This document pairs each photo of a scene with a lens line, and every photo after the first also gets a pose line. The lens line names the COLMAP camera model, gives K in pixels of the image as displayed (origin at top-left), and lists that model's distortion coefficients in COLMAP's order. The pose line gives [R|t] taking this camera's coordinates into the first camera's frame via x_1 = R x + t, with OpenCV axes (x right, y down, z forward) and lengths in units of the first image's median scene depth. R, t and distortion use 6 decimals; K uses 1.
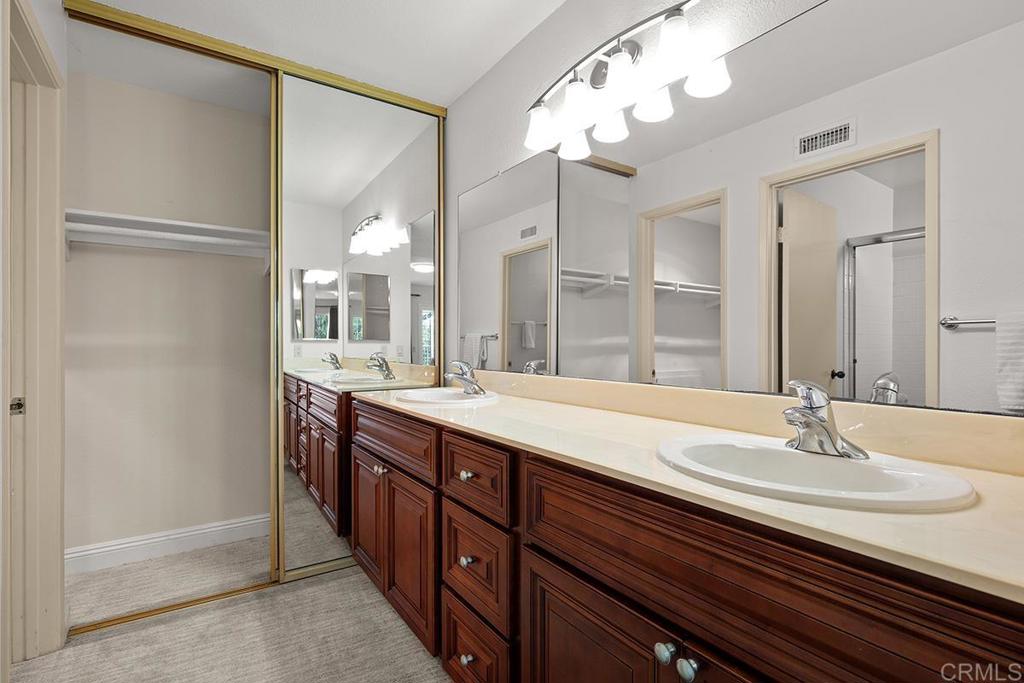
lens RADIAL K [[479.3, 0, 510.2], [0, 479.3, 341.2], [0, 0, 1]] dist [0.001699, -0.000447]
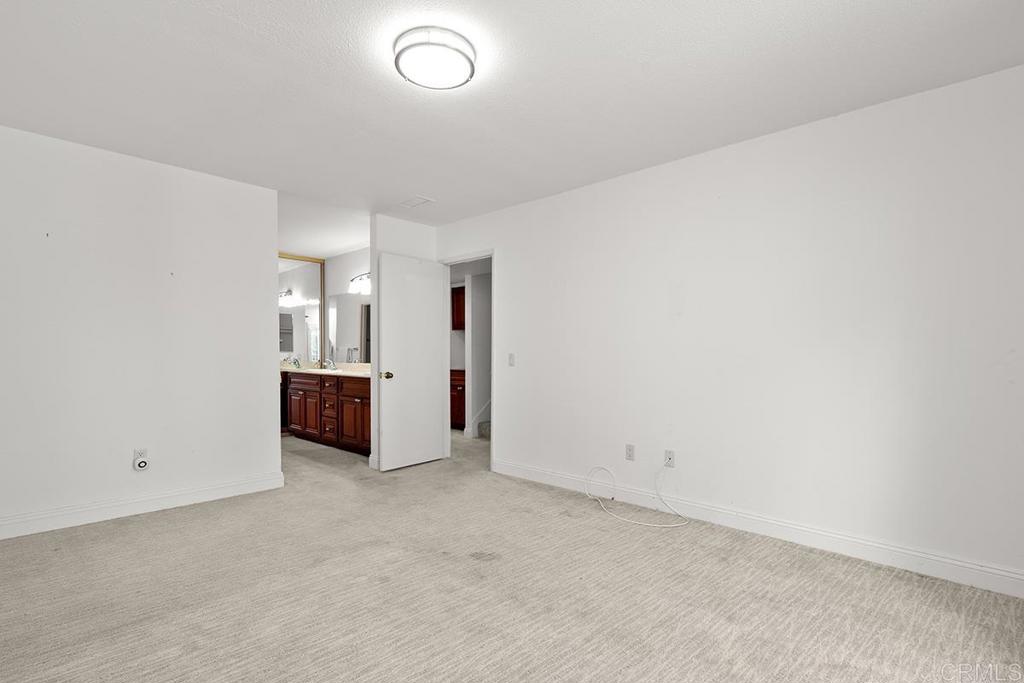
lens RADIAL K [[479.3, 0, 514.3], [0, 479.3, 349.6], [0, 0, 1]] dist [0.001699, -0.000447]
pose [[0.974345, -0.000071, 0.225061, 0.332006], [0.000402, 0.999999, -0.001425, -0.010244], [-0.225061, 0.001479, 0.974344, -2.064783]]
